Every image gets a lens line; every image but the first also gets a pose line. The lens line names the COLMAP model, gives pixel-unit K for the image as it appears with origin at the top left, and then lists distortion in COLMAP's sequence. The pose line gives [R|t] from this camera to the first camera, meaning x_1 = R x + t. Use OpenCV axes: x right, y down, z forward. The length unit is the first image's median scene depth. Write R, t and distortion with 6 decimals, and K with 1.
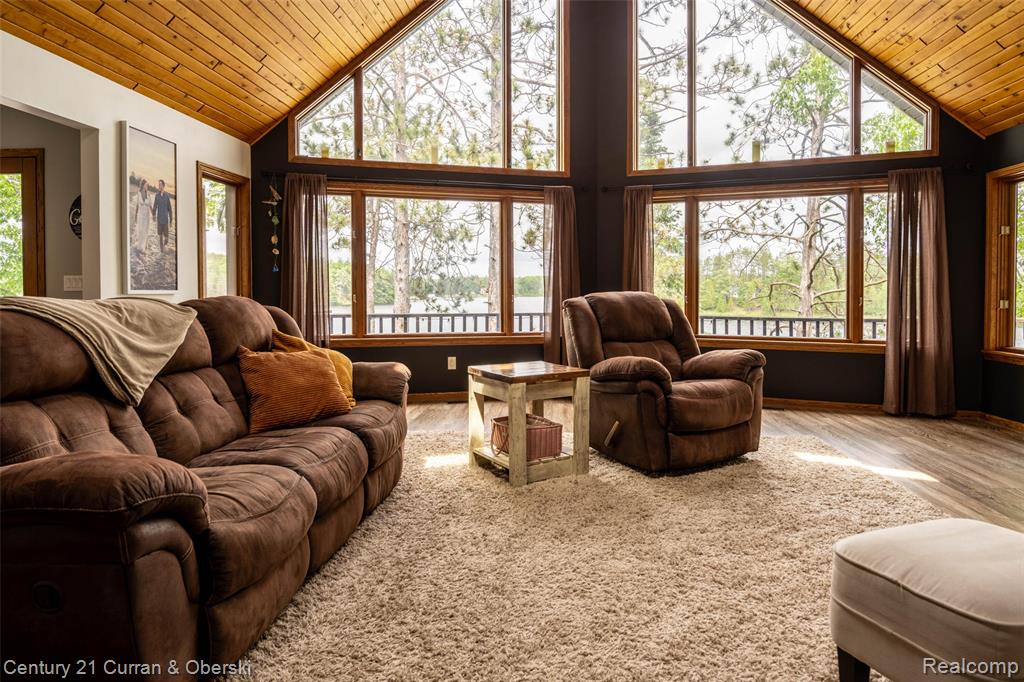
lens RADIAL K [[627.1, 0, 527.1], [0, 627.1, 303.2], [0, 0, 1]] dist [-0.013412, 0.004162]
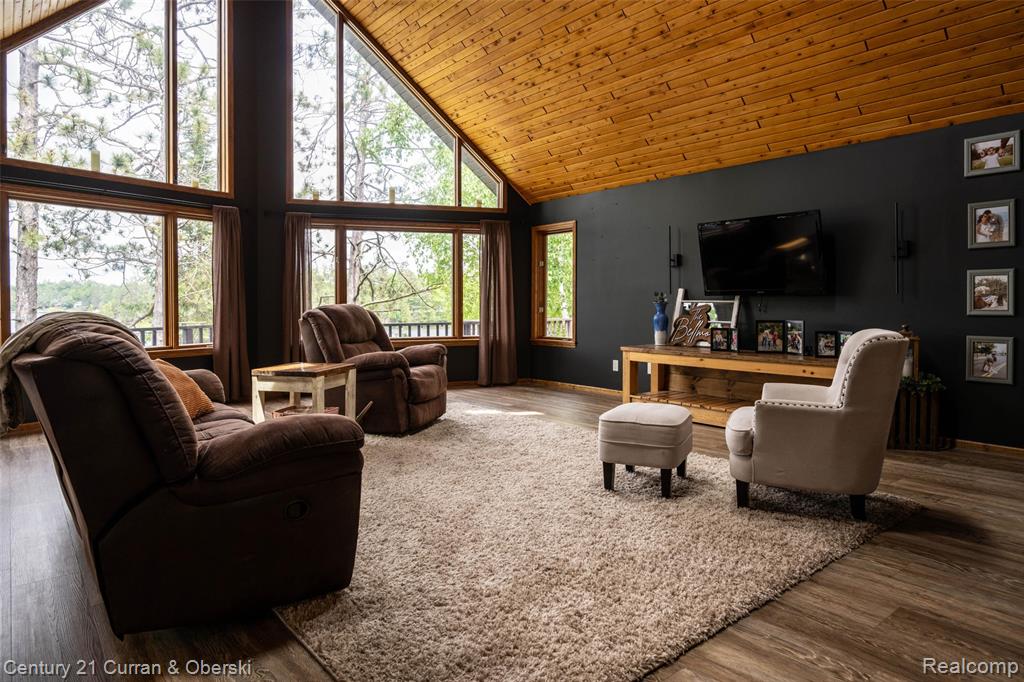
lens RADIAL K [[627.1, 0, 495.0], [0, 627.1, 319.1], [0, 0, 1]] dist [-0.013412, 0.004162]
pose [[0.746847, -0.025373, 0.664512, -0.381177], [0.021532, 0.999671, 0.013971, 0.000575], [-0.664647, 0.003874, 0.747147, -0.121549]]
